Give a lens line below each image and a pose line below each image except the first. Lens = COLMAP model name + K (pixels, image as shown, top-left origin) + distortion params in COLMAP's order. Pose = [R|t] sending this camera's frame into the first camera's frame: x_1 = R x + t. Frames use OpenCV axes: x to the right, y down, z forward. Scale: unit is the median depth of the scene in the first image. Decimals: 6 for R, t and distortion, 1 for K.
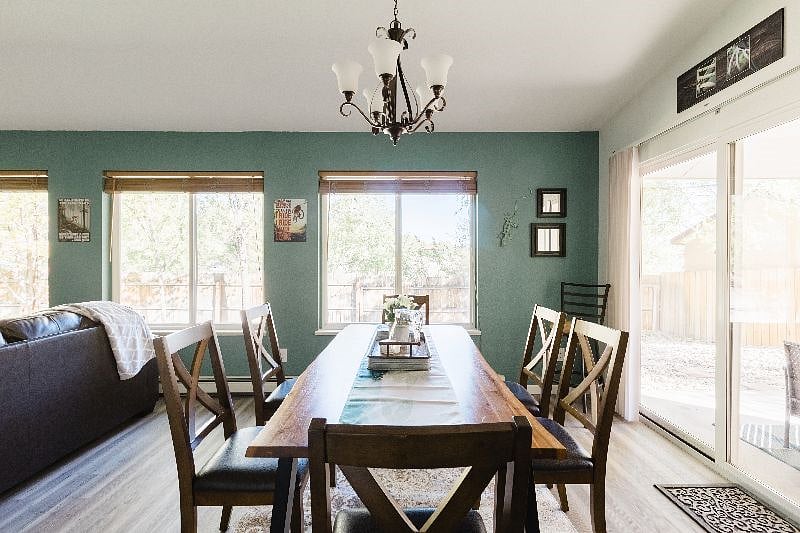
lens RADIAL K [[359.9, 0, 396.1], [0, 359.9, 264.8], [0, 0, 1]] dist [-0.000911, -0.000862]
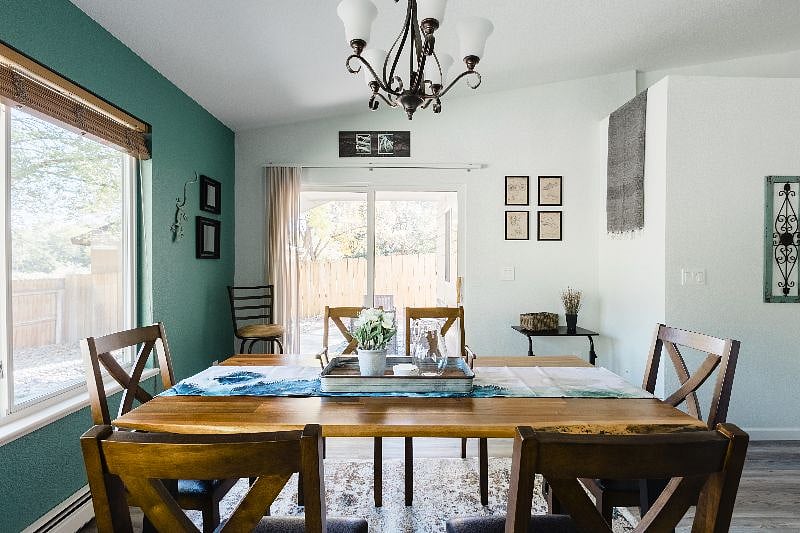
lens RADIAL K [[359.9, 0, 397.5], [0, 359.9, 264.5], [0, 0, 1]] dist [-0.000911, -0.000862]
pose [[-0.007126, 0.002990, 0.999970, -0.527709], [0.002740, 0.999992, -0.002970, -0.004254], [-0.999971, 0.002719, -0.007134, 0.695349]]
